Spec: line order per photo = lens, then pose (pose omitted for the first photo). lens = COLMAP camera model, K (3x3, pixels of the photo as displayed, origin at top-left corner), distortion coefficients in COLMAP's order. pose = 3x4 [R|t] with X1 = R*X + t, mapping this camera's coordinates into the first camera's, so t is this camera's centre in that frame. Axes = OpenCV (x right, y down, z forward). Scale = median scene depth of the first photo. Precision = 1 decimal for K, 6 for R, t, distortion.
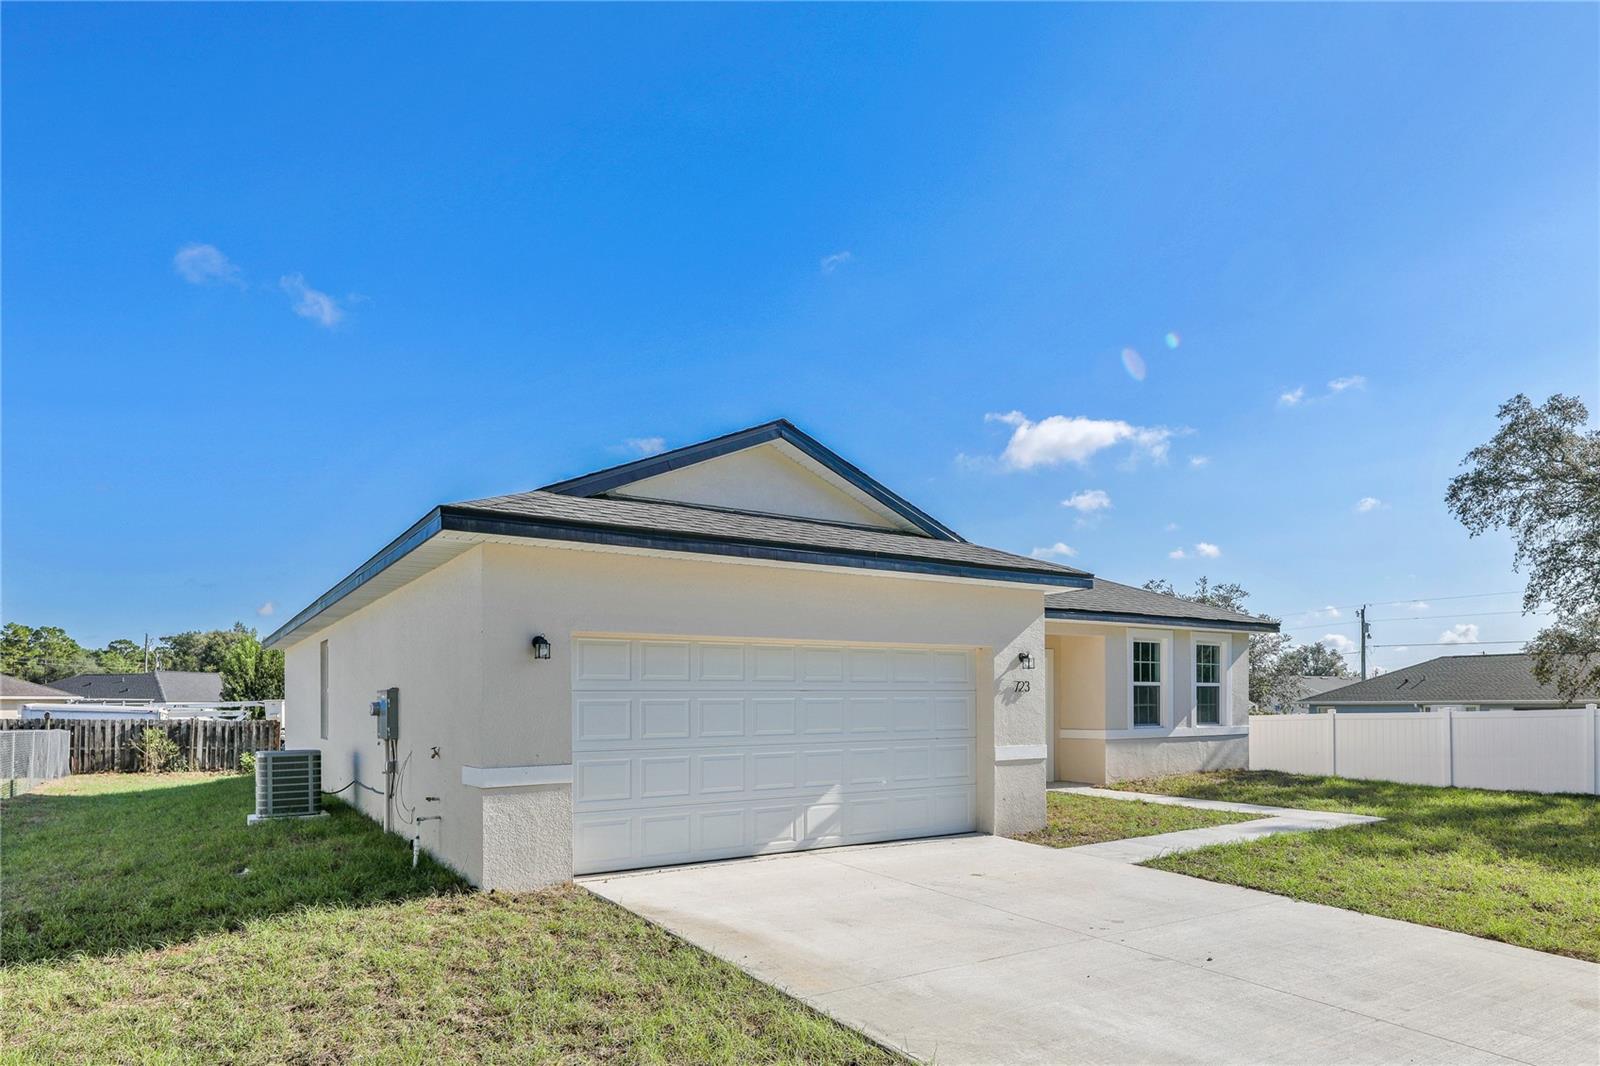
lens RADIAL K [[926.3, 0, 800.0], [0, 926.3, 574.2], [0, 0, 1]] dist [0.000621, -0.000015]
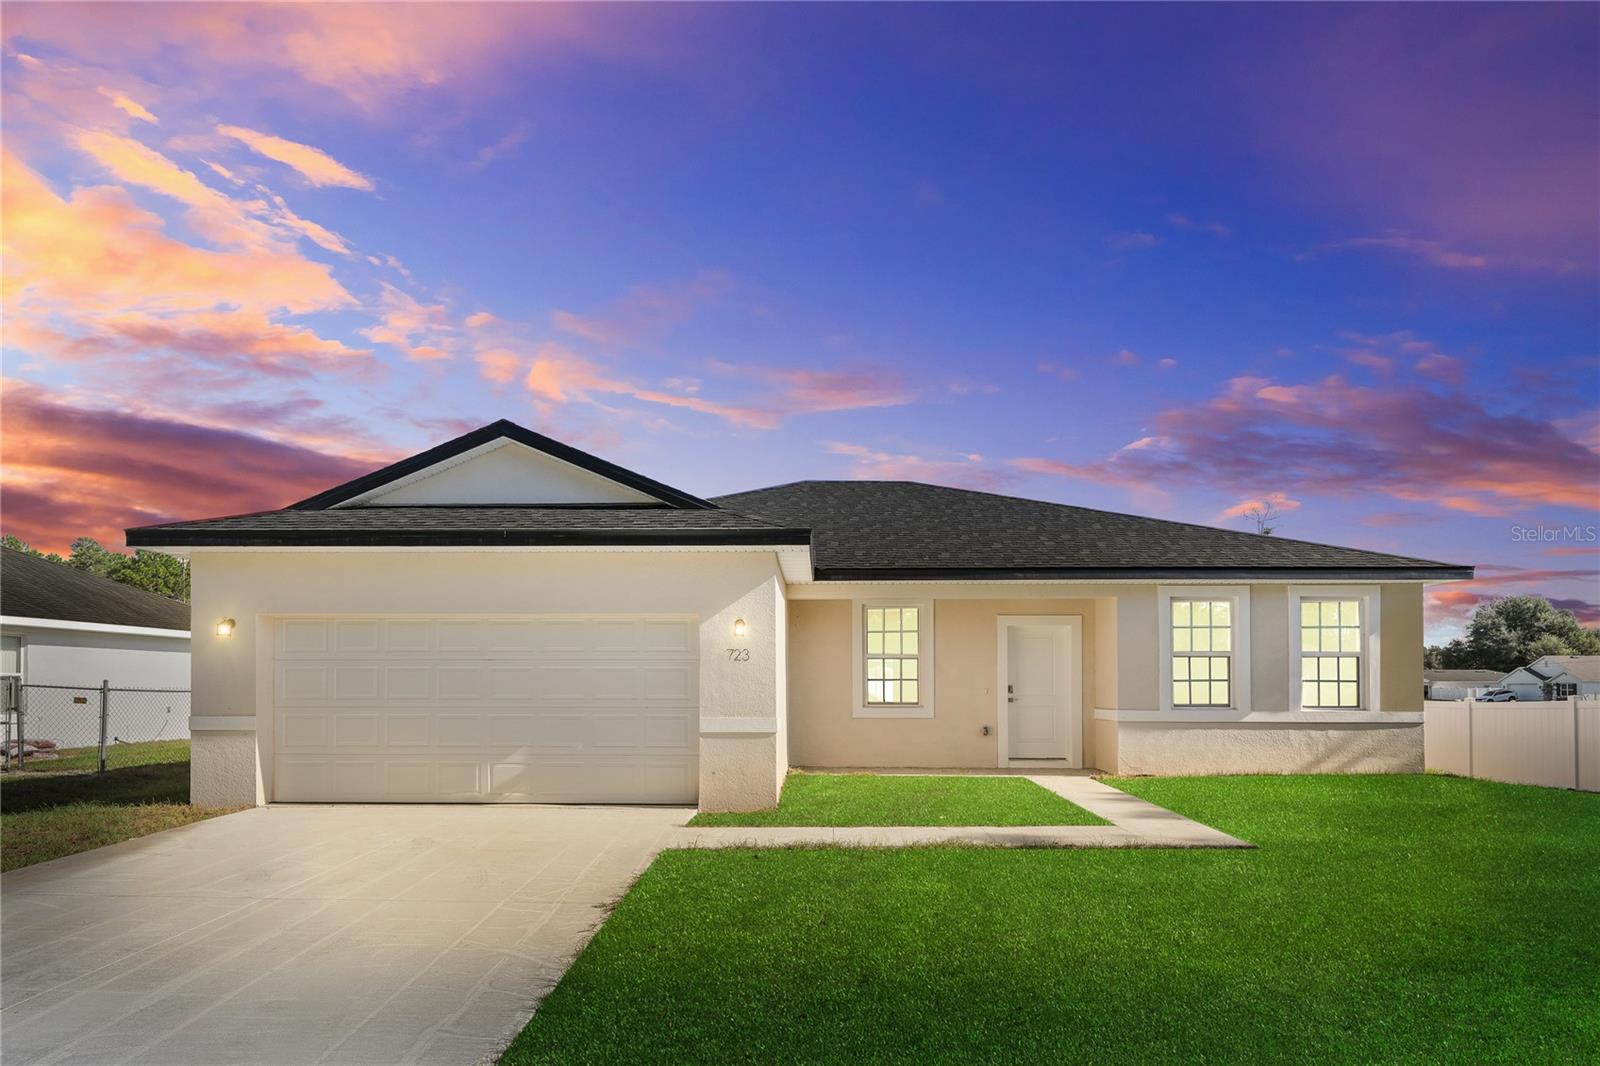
lens RADIAL K [[856.4, 0, 800.0], [0, 856.4, 533.0], [0, 0, 1]] dist [0.000662, -0.000184]
pose [[0.829600, -0.090537, -0.550968, 0.791454], [0.069789, 0.995842, -0.058559, 0.053027], [0.553979, 0.010129, 0.832469, 0.302498]]
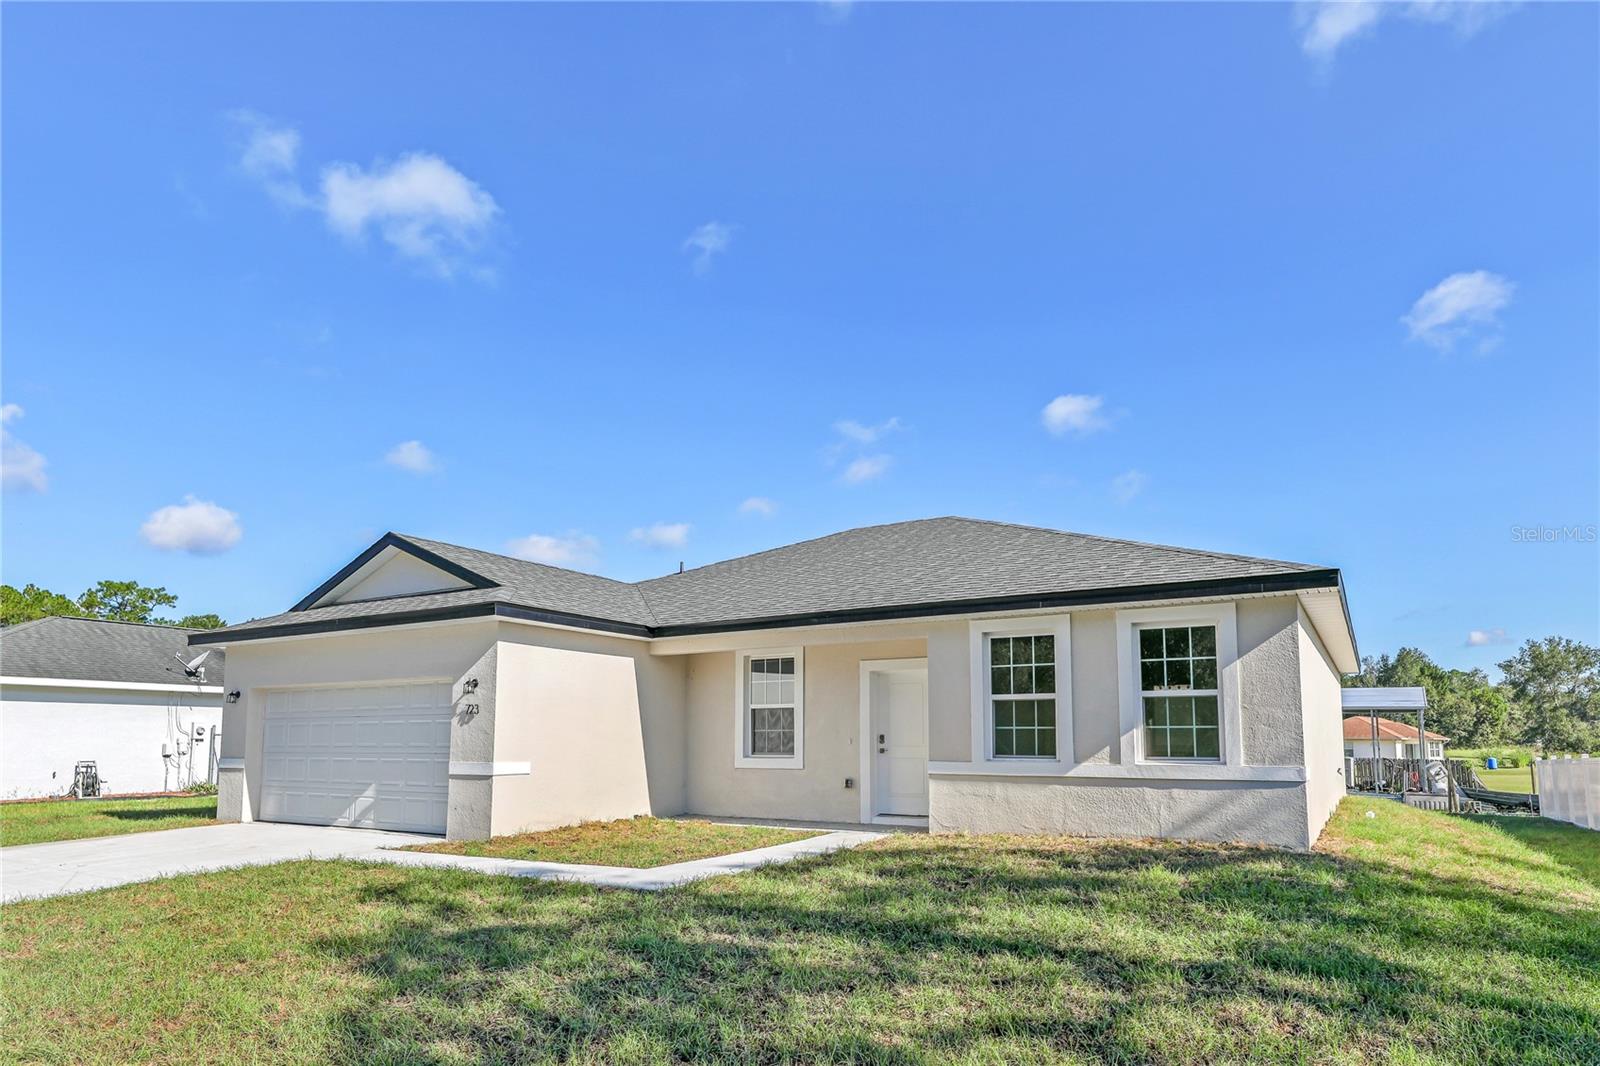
lens RADIAL K [[943.4, 0, 801.6], [0, 943.4, 496.9], [0, 0, 1]] dist [-0.000153, -0.000430]
pose [[0.430666, -0.220741, -0.875100, 1.503050], [0.122560, 0.974950, -0.185612, 0.131846], [0.894151, -0.027316, 0.446932, 0.852054]]
